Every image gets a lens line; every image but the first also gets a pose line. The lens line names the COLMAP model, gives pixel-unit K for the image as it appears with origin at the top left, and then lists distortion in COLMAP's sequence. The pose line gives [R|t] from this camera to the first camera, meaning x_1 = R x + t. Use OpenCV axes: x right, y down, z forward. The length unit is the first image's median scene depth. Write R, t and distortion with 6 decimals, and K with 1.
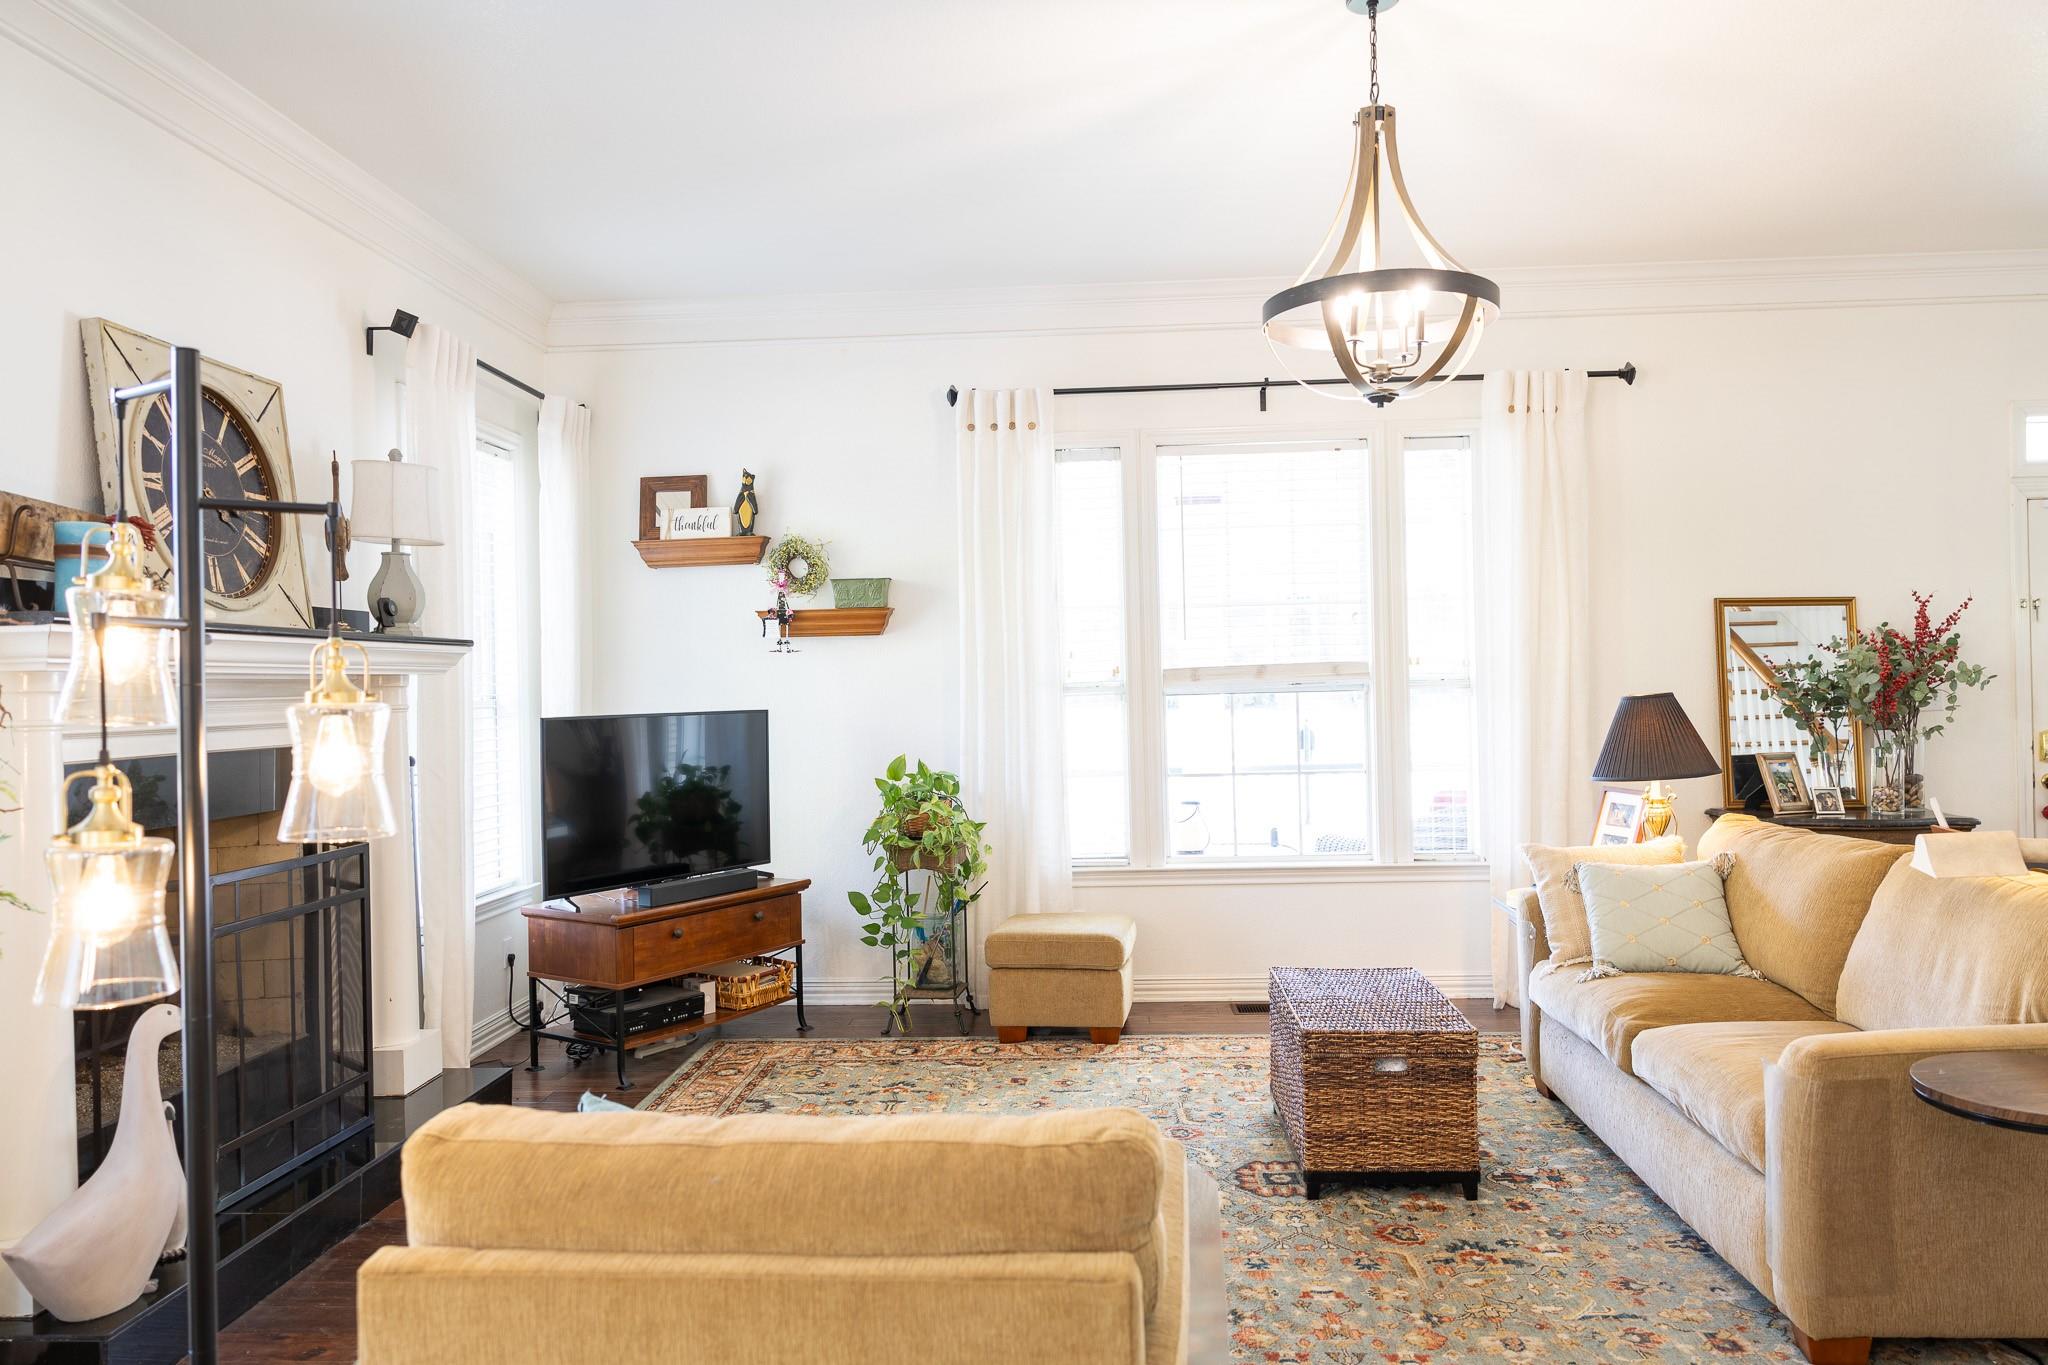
lens RADIAL K [[1377.6, 0, 1023.8], [0, 1377.6, 684.9], [0, 0, 1]] dist [0.002413, -0.002453]
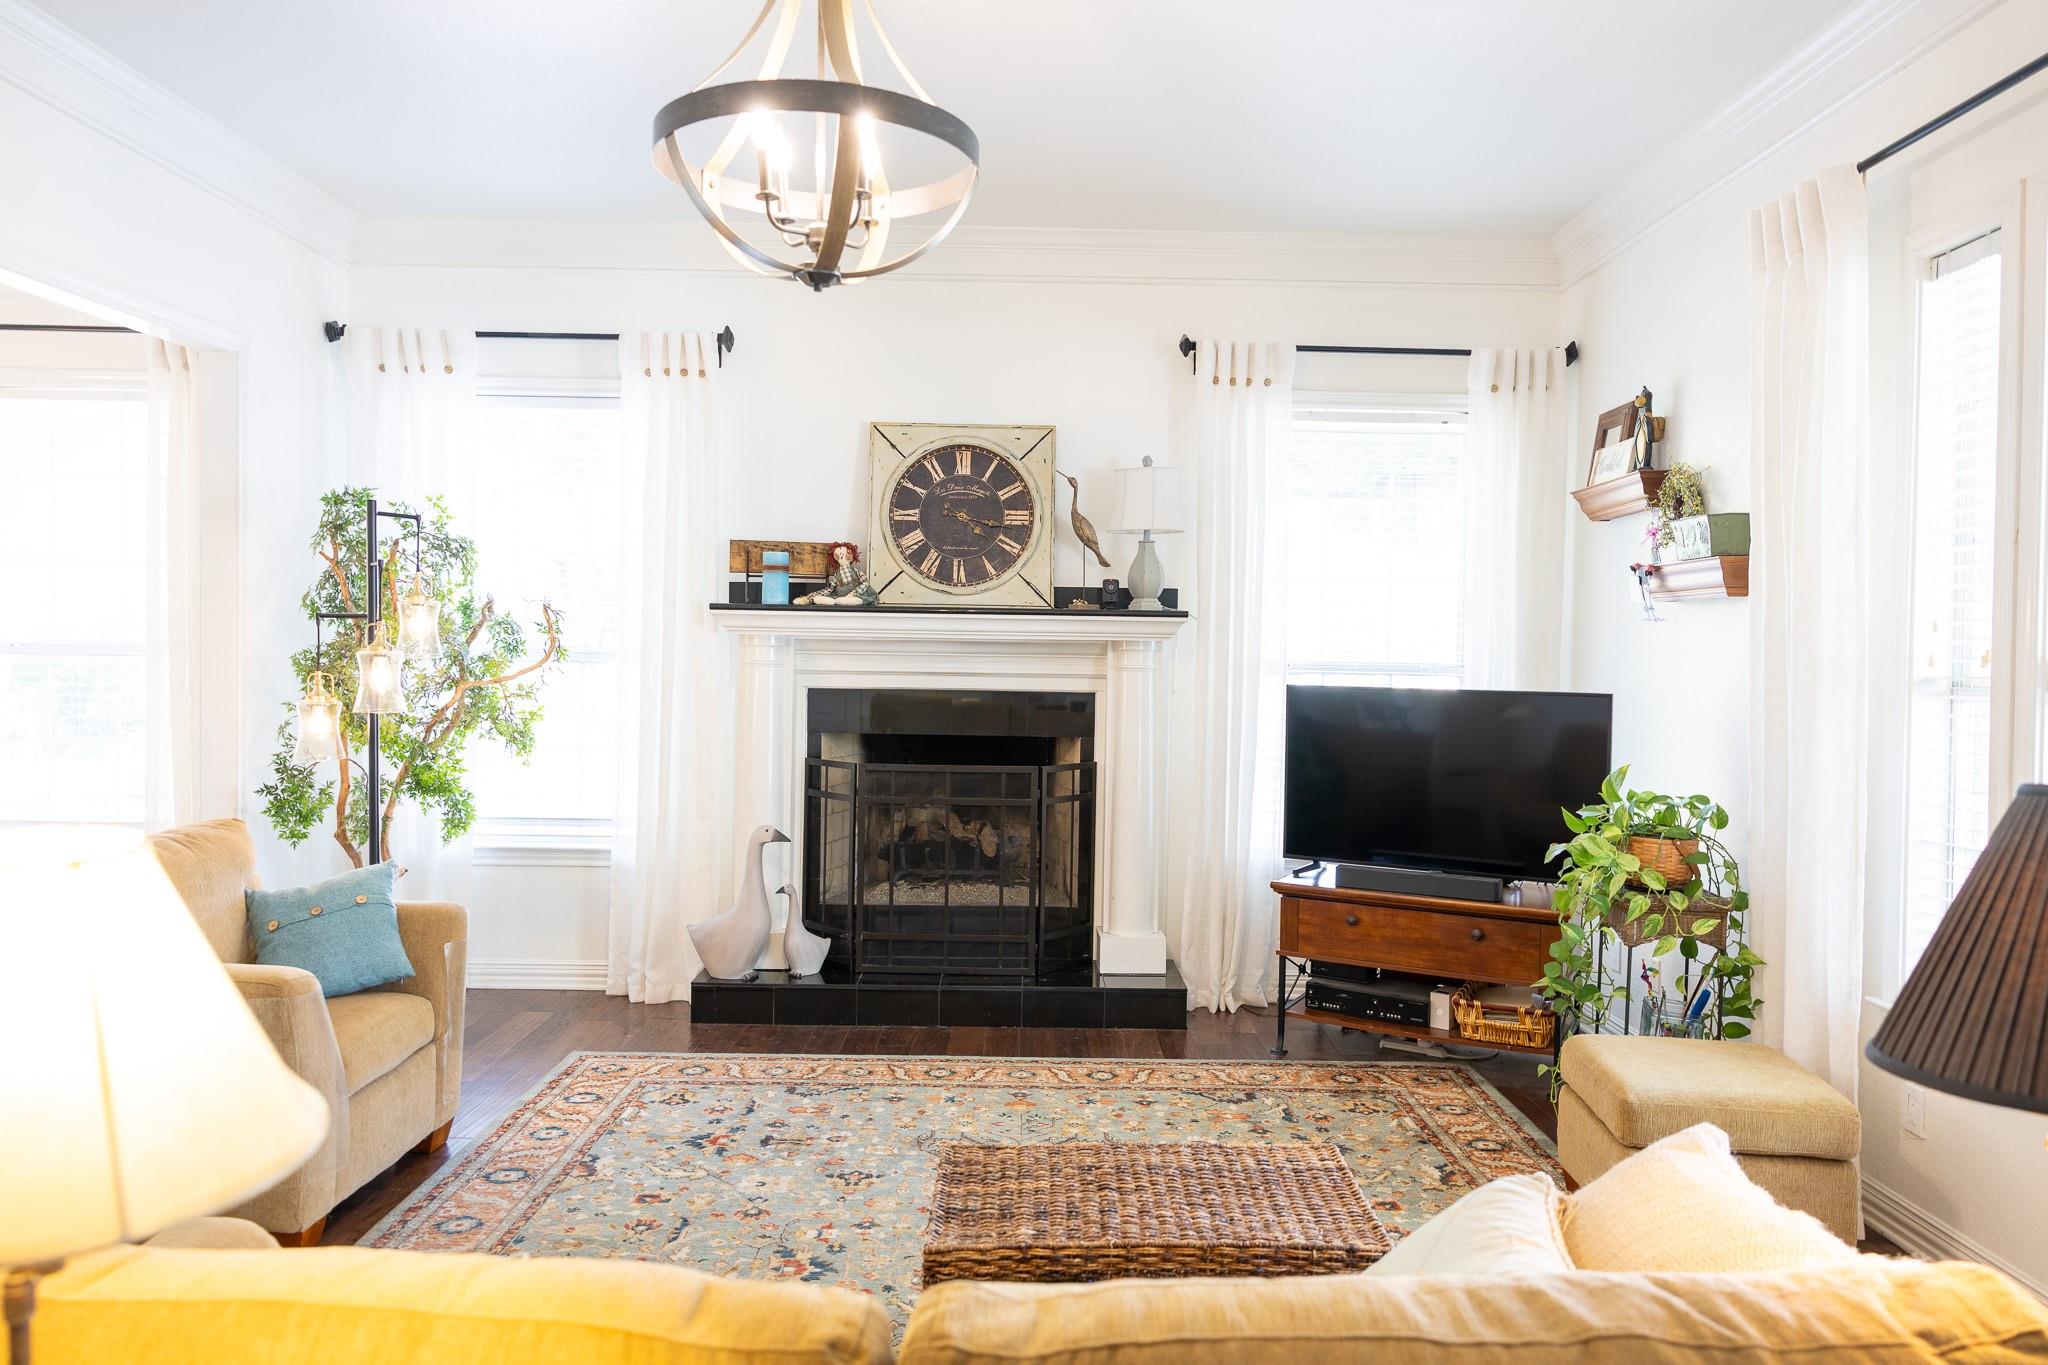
lens RADIAL K [[1377.6, 0, 1025.2], [0, 1377.6, 674.9], [0, 0, 1]] dist [0.002413, -0.002453]
pose [[0.074771, 0.043507, -0.996251, 0.644184], [-0.018558, 0.998935, 0.042232, -0.022767], [0.997028, 0.015330, 0.075499, 0.679075]]
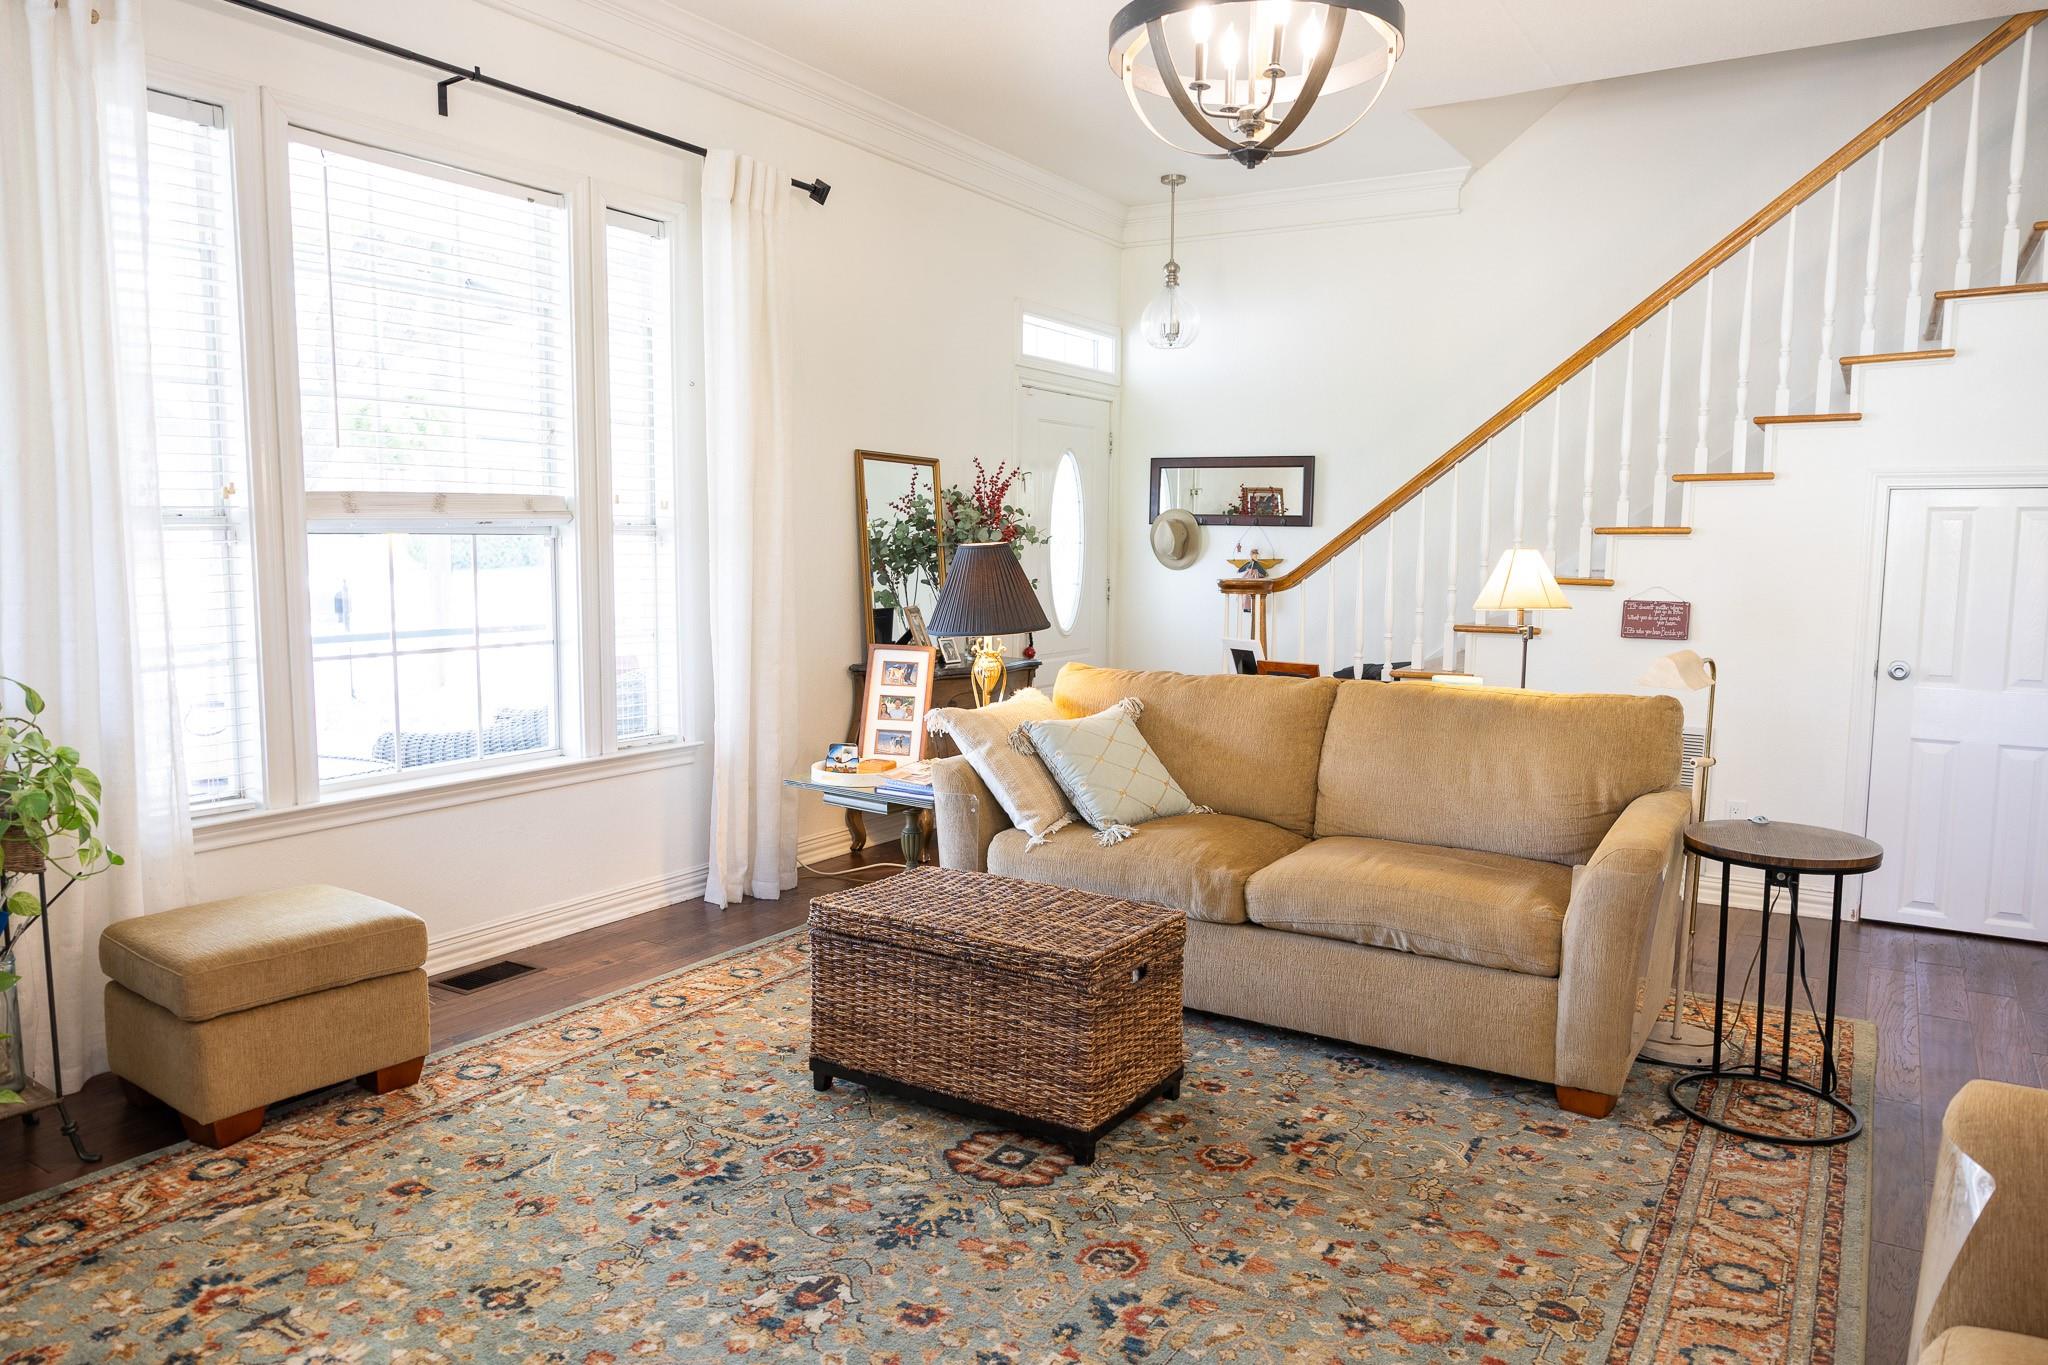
lens RADIAL K [[1377.6, 0, 1026.9], [0, 1377.6, 691.1], [0, 0, 1]] dist [0.002413, -0.002453]
pose [[0.480405, -0.071382, 0.874137, -0.338819], [-0.018410, 0.995642, 0.091422, 0.017888], [-0.876854, -0.060012, 0.476997, 0.459521]]
